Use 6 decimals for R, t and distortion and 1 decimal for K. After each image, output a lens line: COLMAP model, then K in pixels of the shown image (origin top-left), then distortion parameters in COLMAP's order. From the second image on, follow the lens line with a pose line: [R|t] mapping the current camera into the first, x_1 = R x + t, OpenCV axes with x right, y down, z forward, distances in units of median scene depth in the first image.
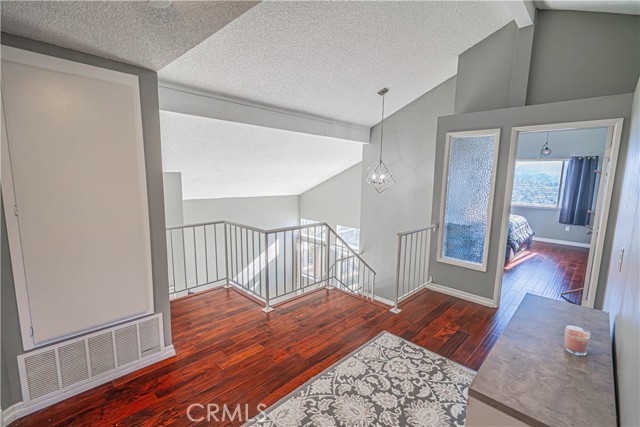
lens RADIAL K [[286.4, 0, 324.5], [0, 286.4, 215.6], [0, 0, 1]] dist [0.004500, 0.001592]
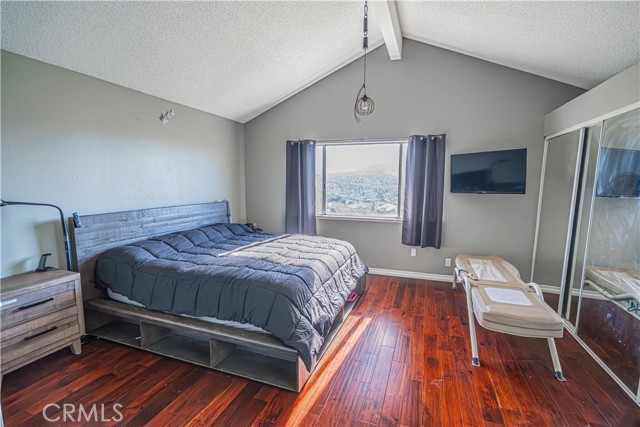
lens RADIAL K [[286.4, 0, 321.3], [0, 286.4, 216.5], [0, 0, 1]] dist [0.004500, 0.001592]
pose [[0.916622, -0.072217, 0.393179, 0.428054], [0.074824, 0.997159, 0.008714, -0.053121], [-0.392691, 0.021431, 0.919421, 0.511619]]
